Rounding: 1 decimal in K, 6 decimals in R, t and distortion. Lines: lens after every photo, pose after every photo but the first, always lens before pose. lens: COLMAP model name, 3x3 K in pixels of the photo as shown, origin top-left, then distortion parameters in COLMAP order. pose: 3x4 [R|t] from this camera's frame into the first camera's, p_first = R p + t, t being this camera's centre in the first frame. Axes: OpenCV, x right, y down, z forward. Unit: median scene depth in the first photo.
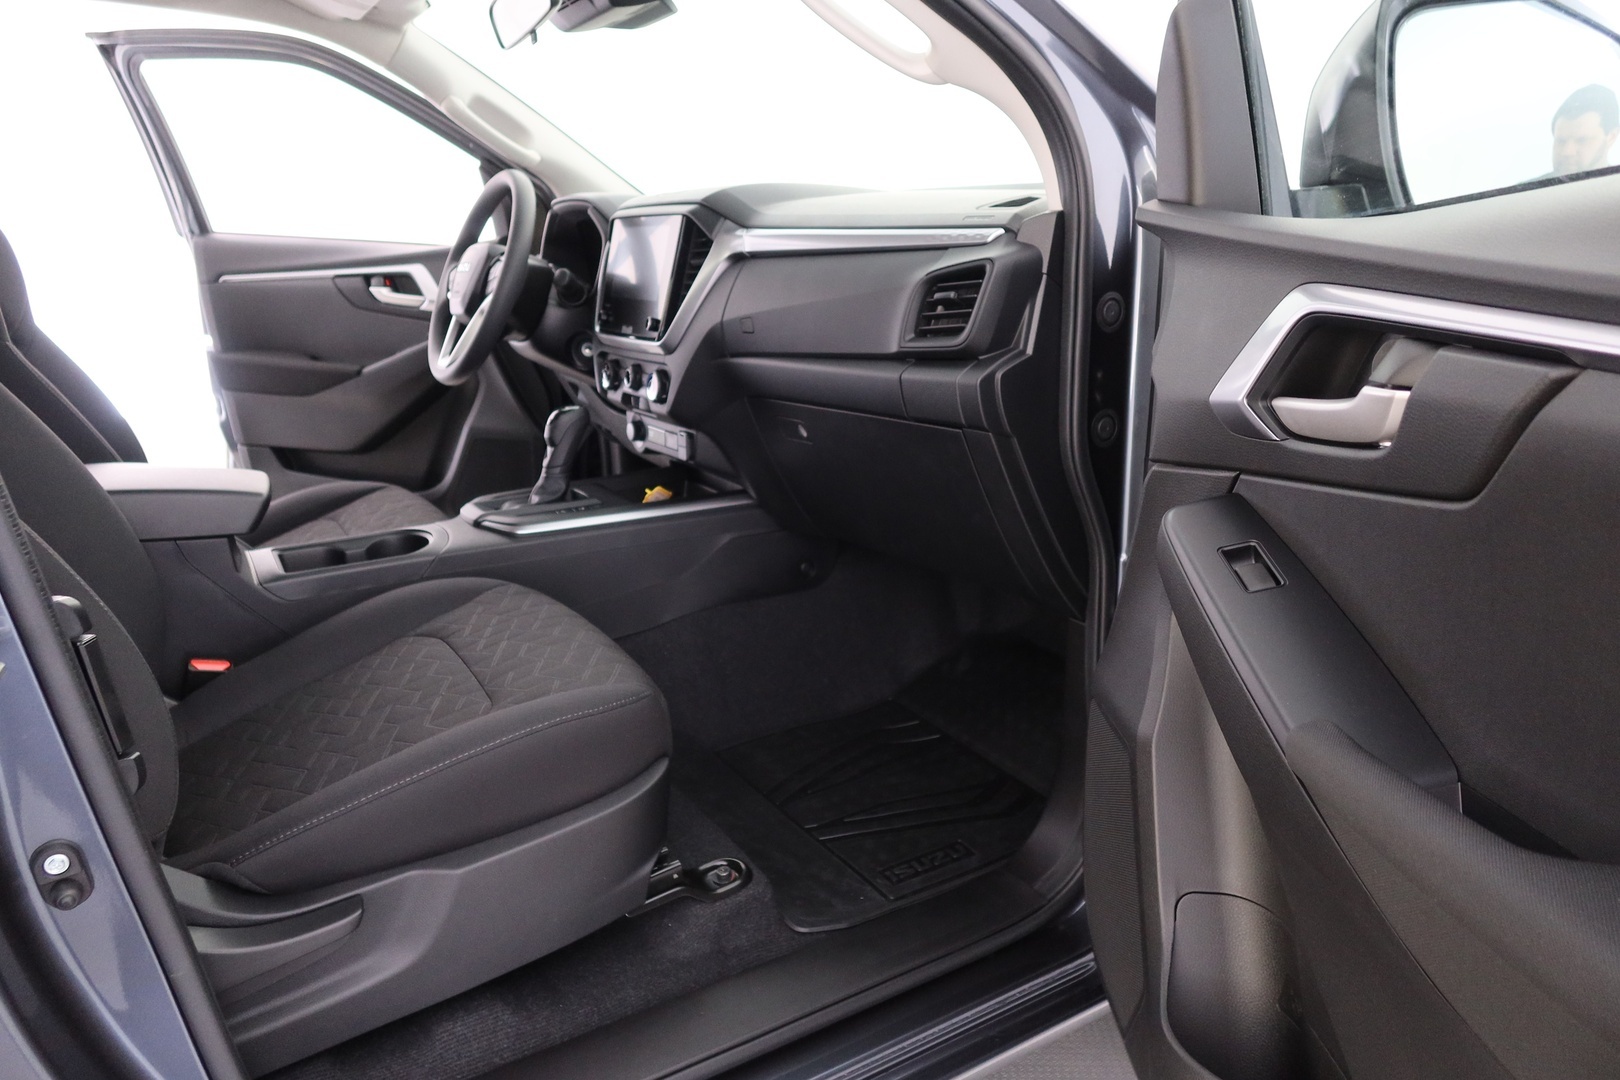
lens RADIAL K [[1101.1, 0, 808.4], [0, 1101.1, 544.0], [0, 0, 1]] dist [-0.003741, -0.000857]
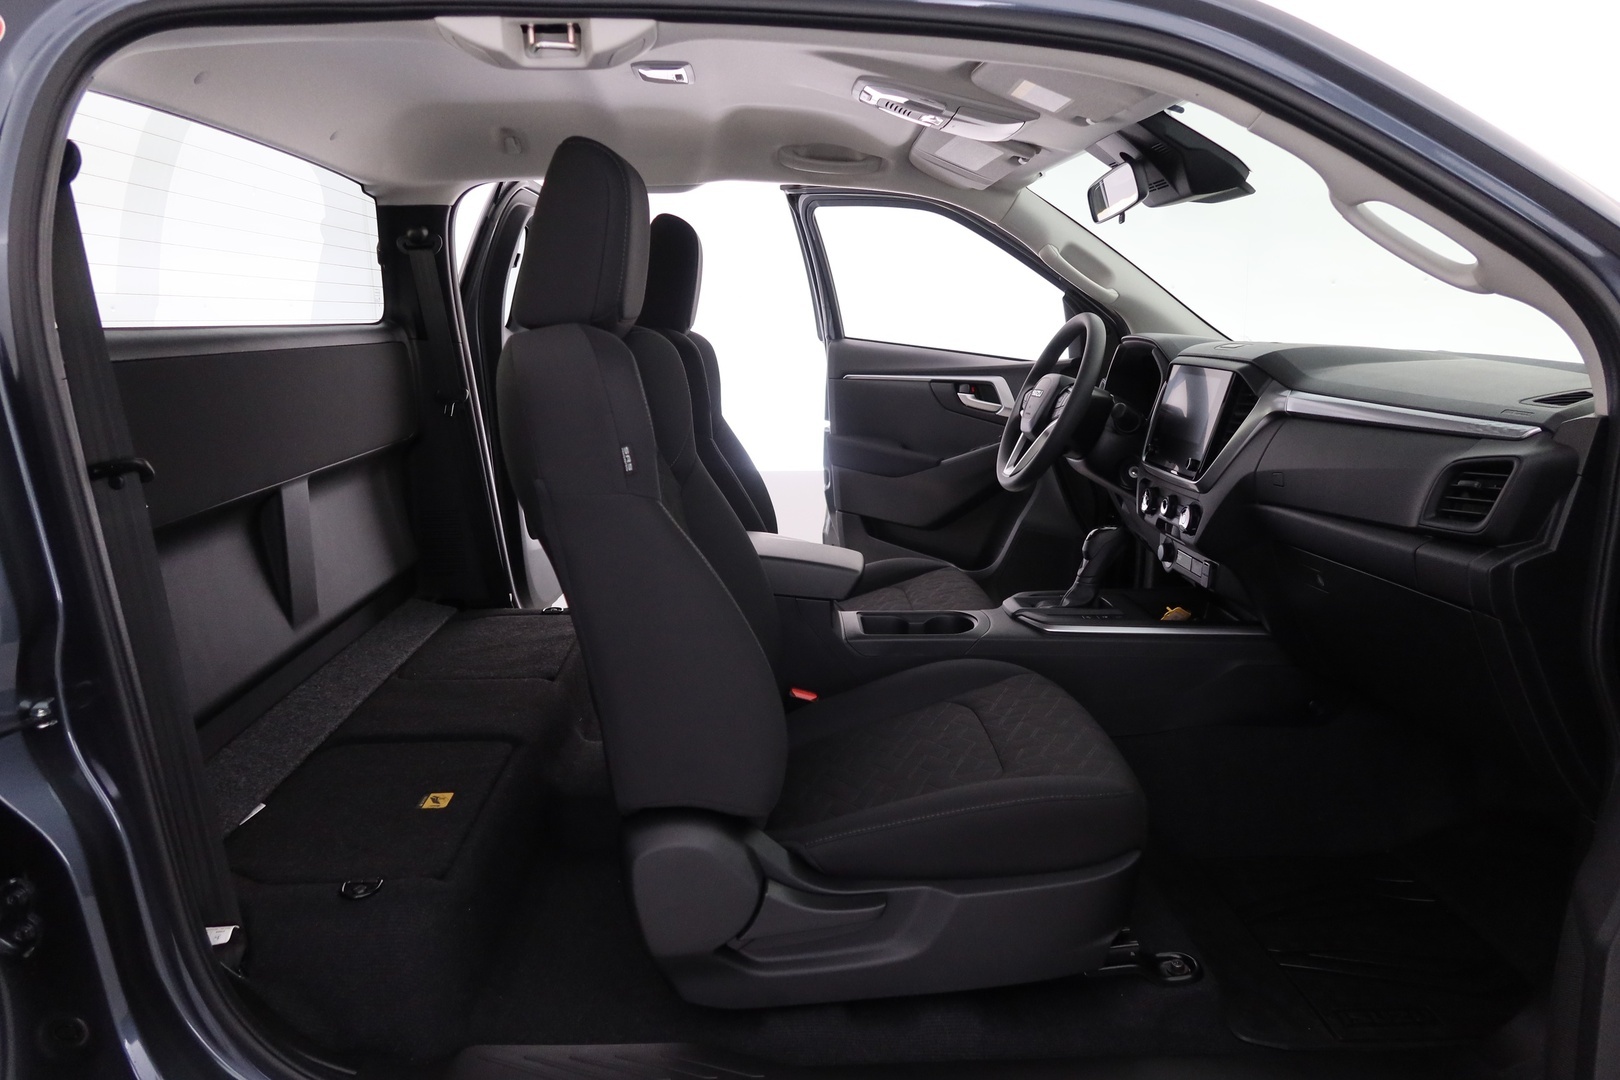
lens RADIAL K [[1101.1, 0, 808.4], [0, 1101.1, 544.0], [0, 0, 1]] dist [-0.003741, -0.000857]
pose [[0.876304, 0.124927, -0.465279, 0.046980], [-0.154826, 0.987588, -0.026433, -0.029370], [0.456201, 0.095201, 0.884770, -0.159335]]
